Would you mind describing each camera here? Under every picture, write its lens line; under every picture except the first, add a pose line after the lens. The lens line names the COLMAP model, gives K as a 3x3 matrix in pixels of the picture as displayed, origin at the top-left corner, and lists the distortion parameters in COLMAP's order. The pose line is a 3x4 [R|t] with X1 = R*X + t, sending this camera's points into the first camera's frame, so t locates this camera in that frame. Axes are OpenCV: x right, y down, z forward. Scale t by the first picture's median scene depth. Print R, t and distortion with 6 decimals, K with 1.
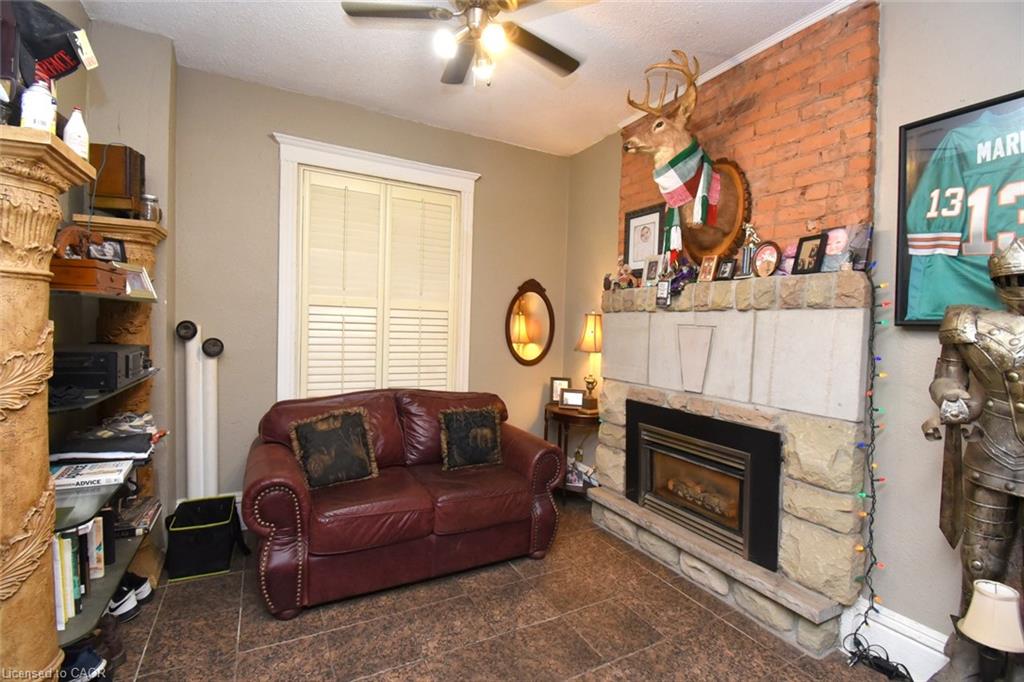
lens RADIAL K [[450.4, 0, 506.6], [0, 450.4, 341.5], [0, 0, 1]] dist [0.005003, -0.017547]
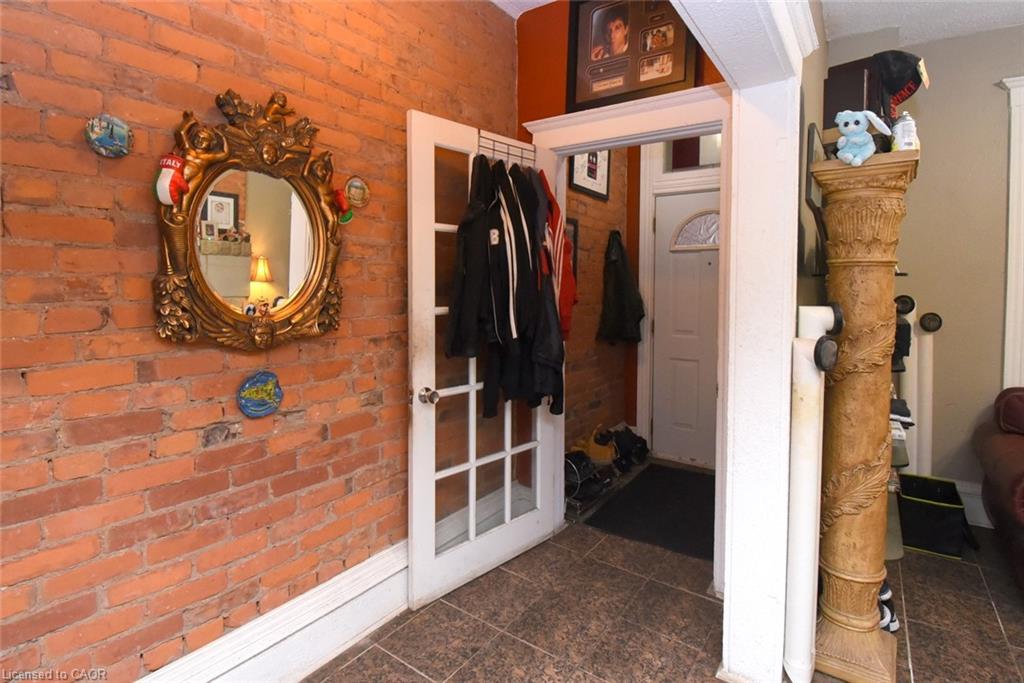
lens RADIAL K [[491.1, 0, 531.9], [0, 491.1, 302.8], [0, 0, 1]] dist [0.002853, -0.014032]
pose [[0.473414, -0.003987, -0.880831, -0.146996], [-0.020088, 0.999681, -0.015322, 0.004977], [0.880611, 0.024947, 0.473183, -0.292348]]
